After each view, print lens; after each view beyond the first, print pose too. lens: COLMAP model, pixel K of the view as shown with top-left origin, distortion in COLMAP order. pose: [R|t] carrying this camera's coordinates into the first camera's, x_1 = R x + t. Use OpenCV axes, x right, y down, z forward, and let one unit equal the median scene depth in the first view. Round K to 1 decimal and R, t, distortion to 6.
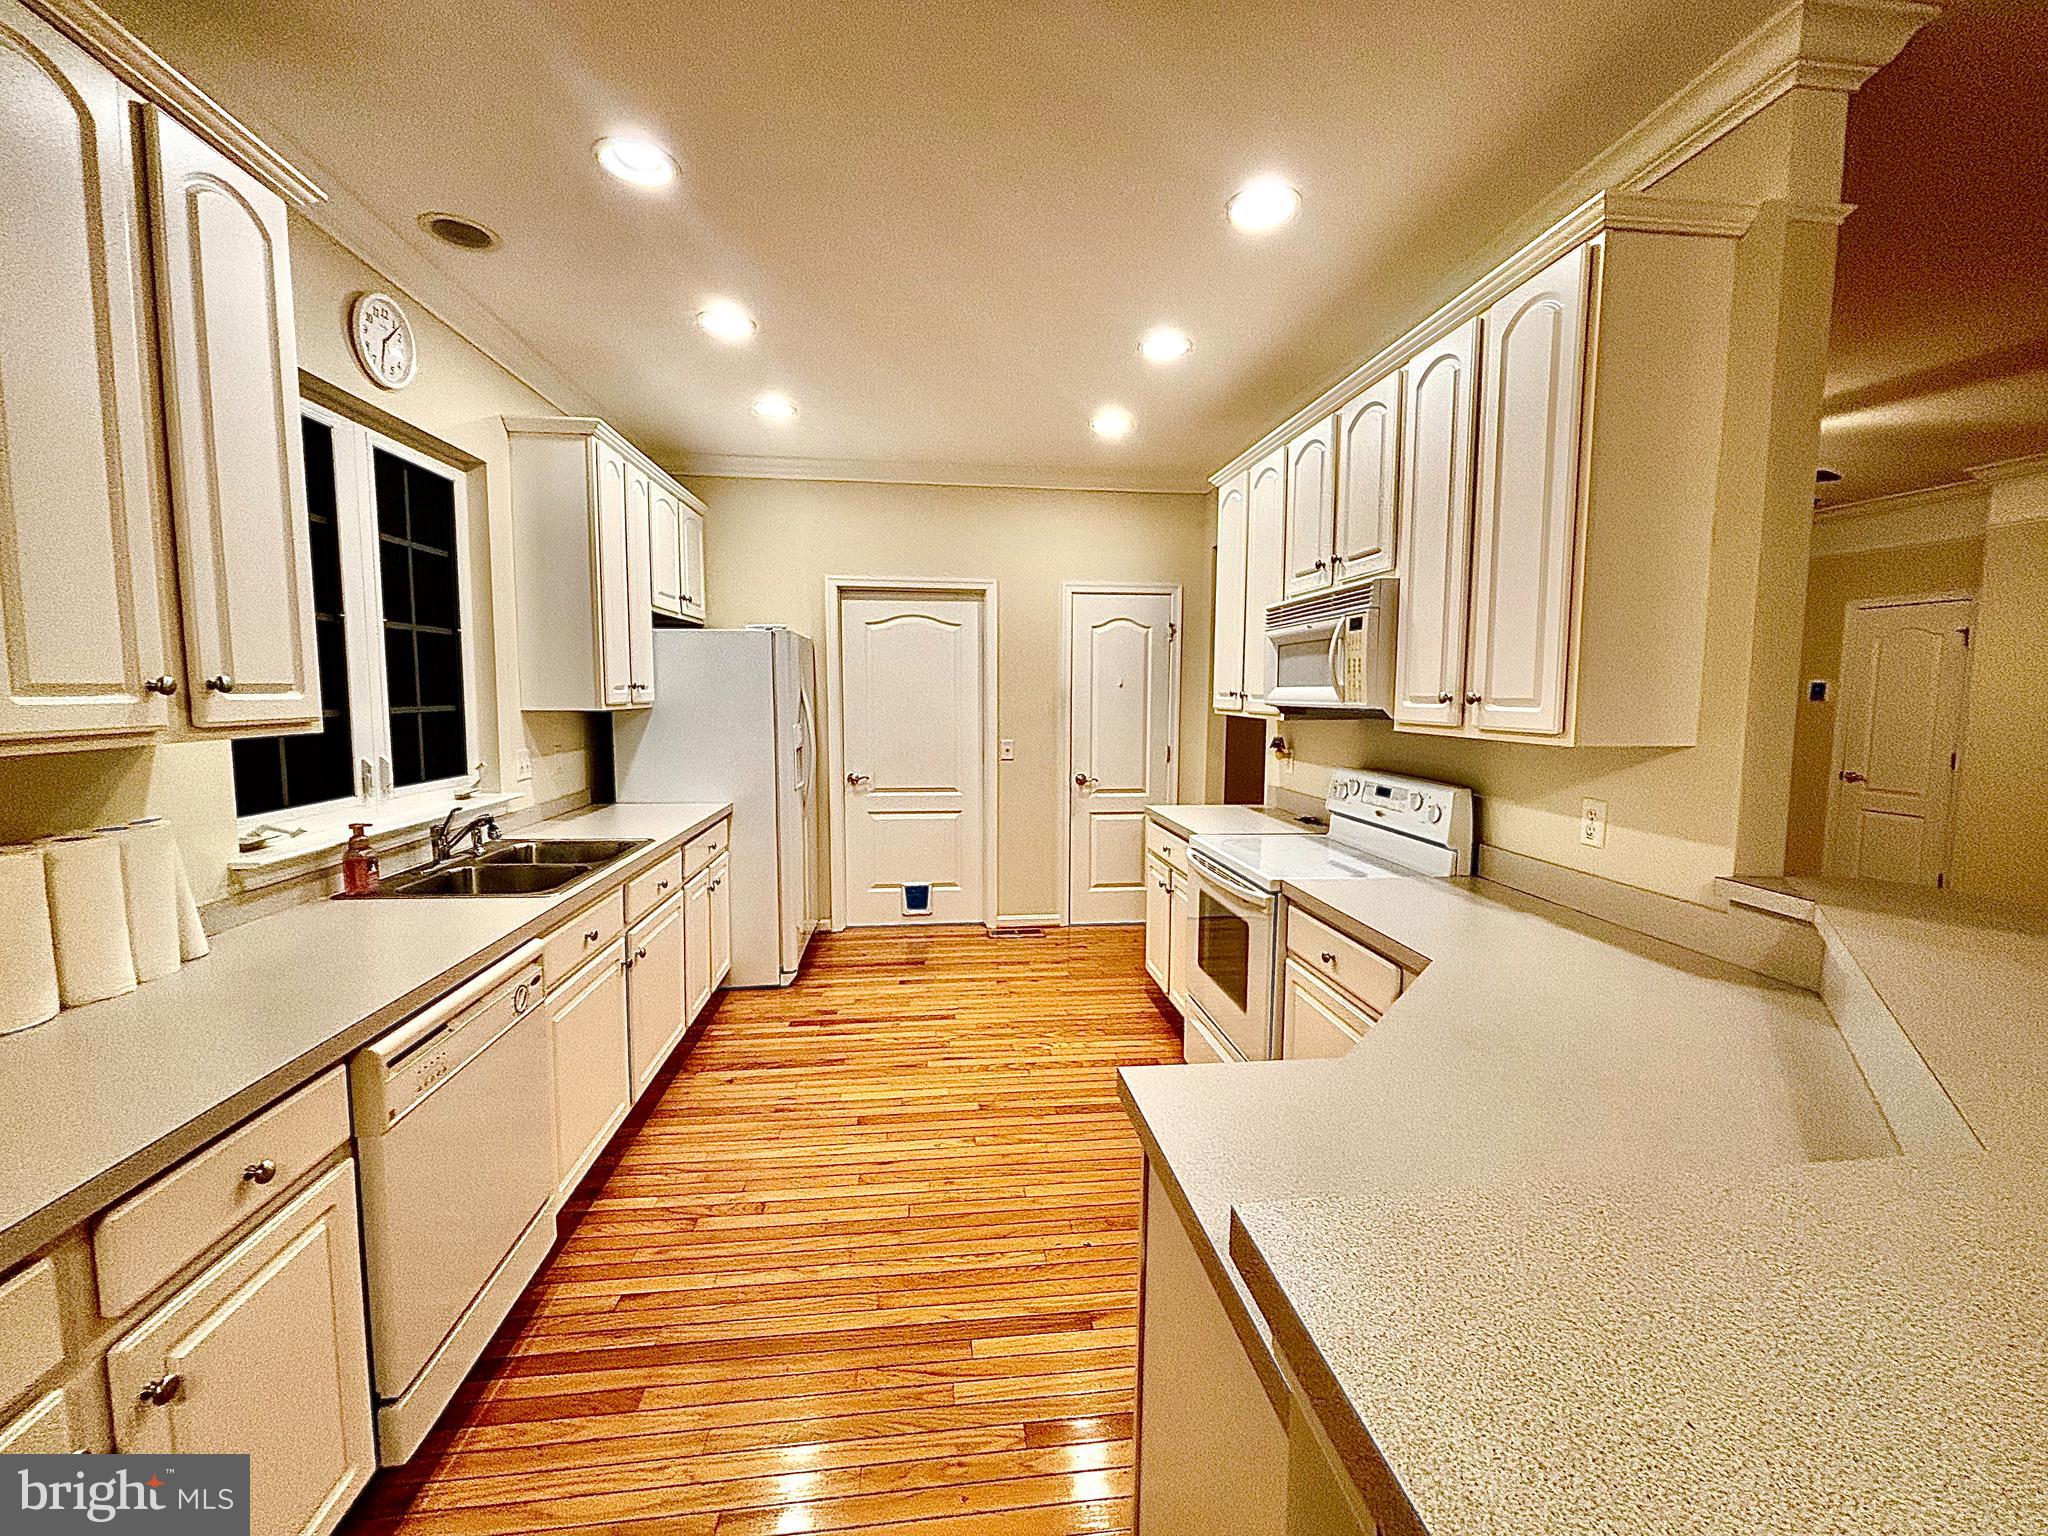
lens RADIAL K [[831.8, 0, 1022.8], [0, 831.8, 762.2], [0, 0, 1]] dist [-0.000054, -0.000075]
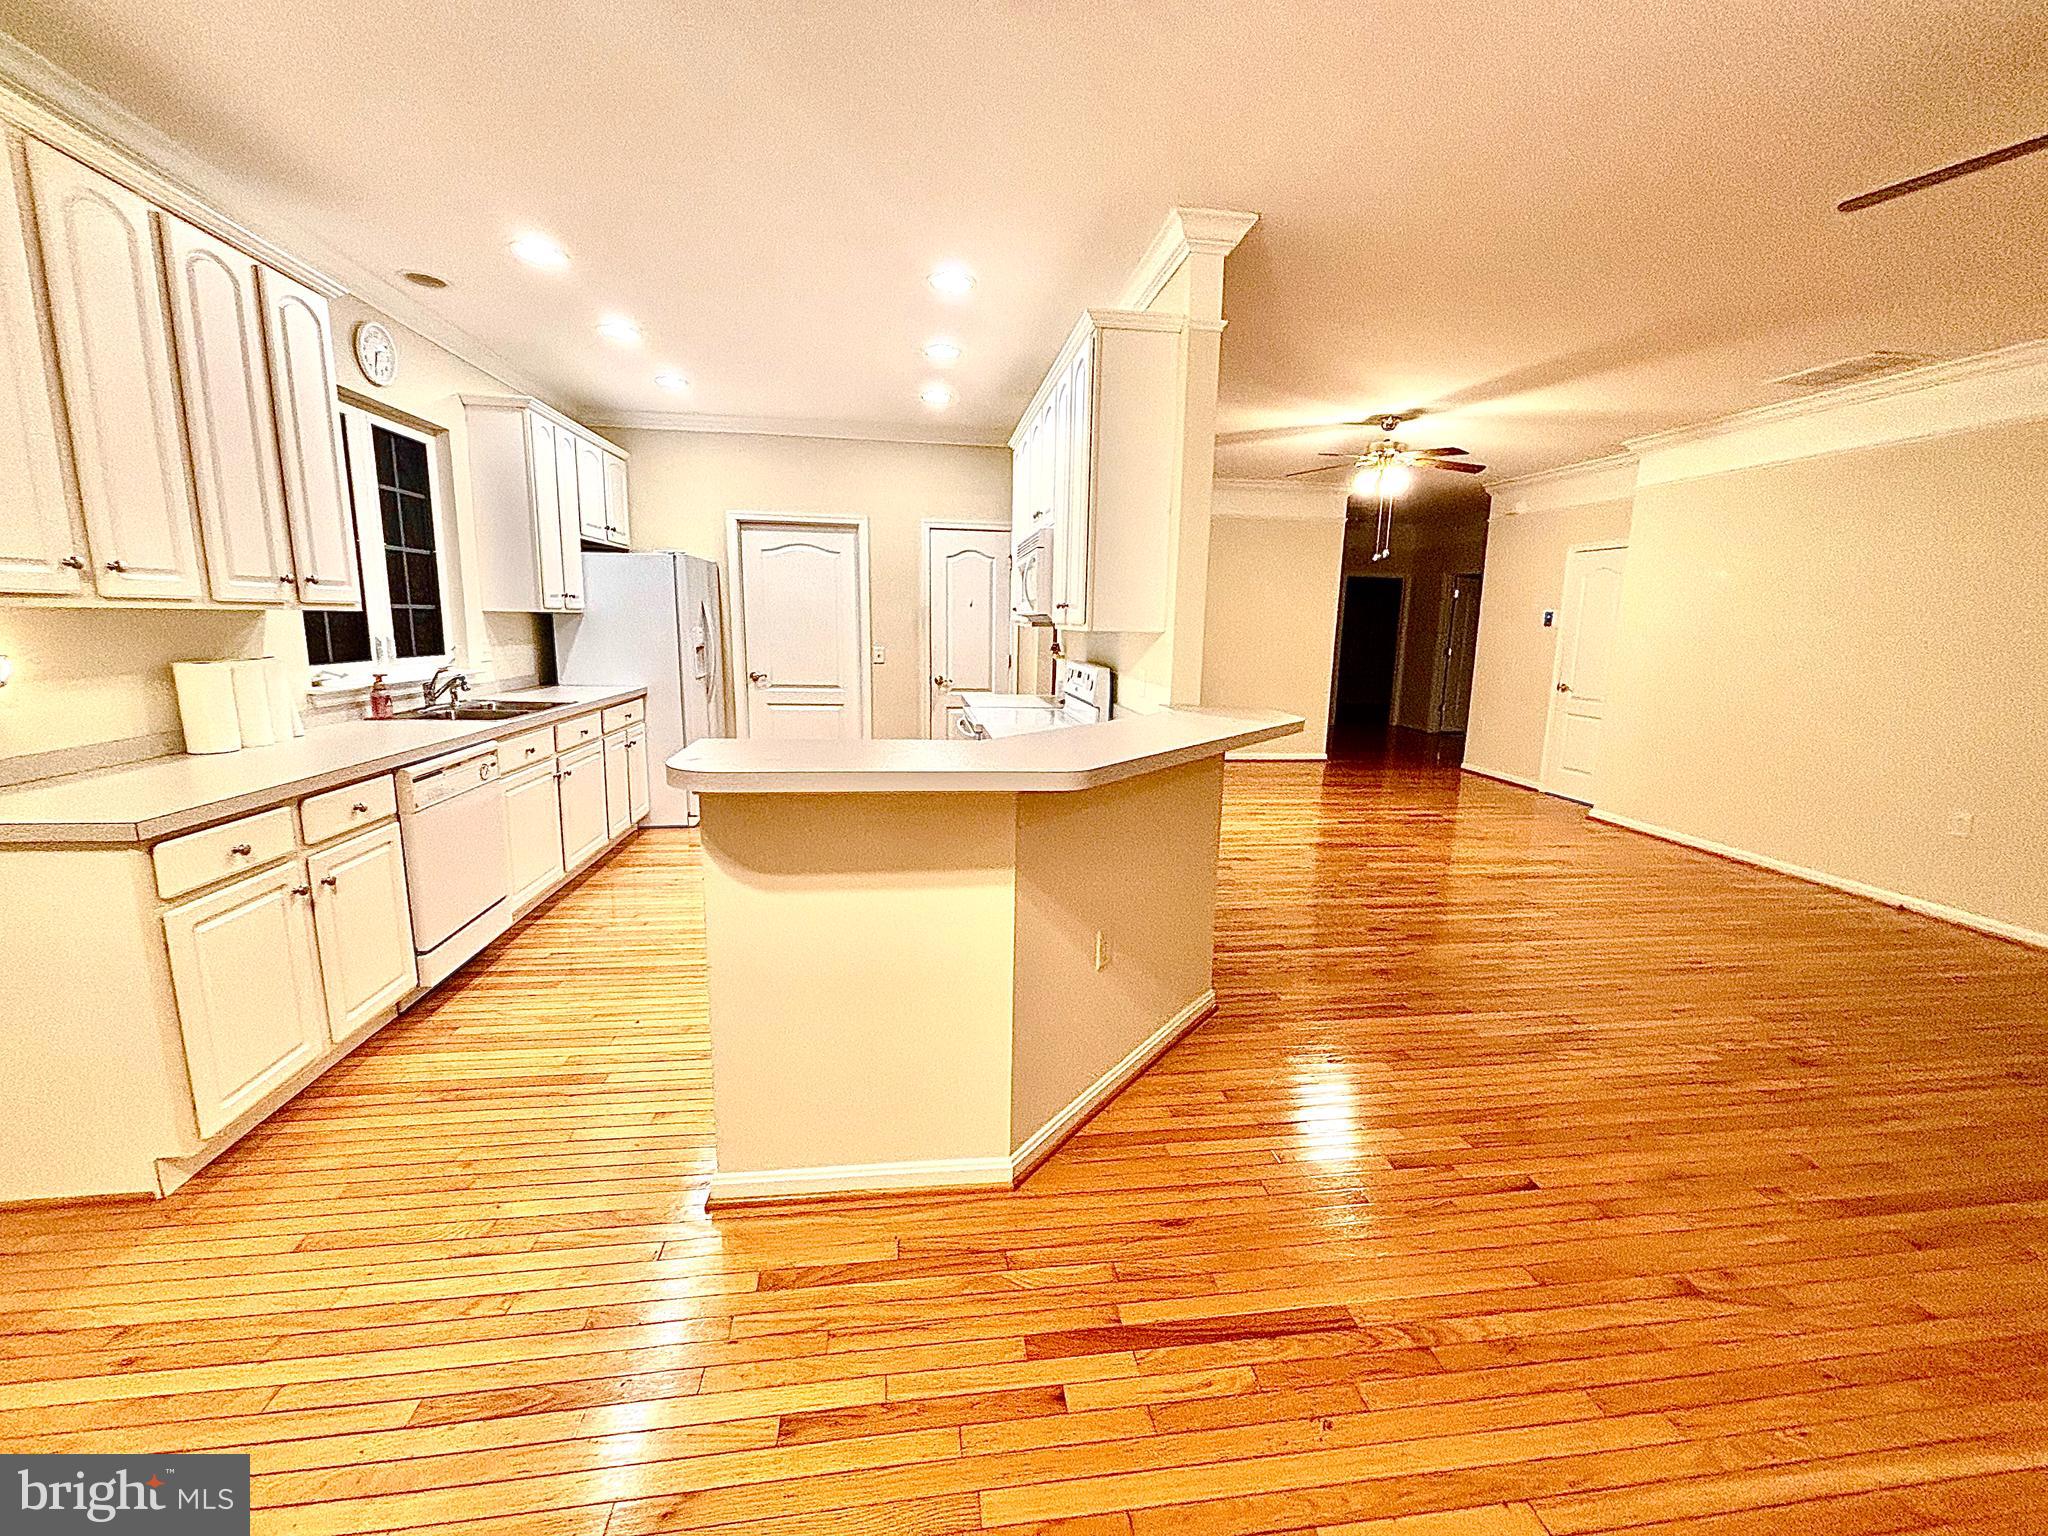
lens RADIAL K [[831.8, 0, 1019.2], [0, 831.8, 763.7], [0, 0, 1]] dist [-0.000054, -0.000075]
pose [[0.999744, 0.011640, 0.019390, 0.326221], [-0.013232, 0.996369, 0.084107, 0.076835], [-0.018341, -0.084342, 0.996268, -0.510126]]
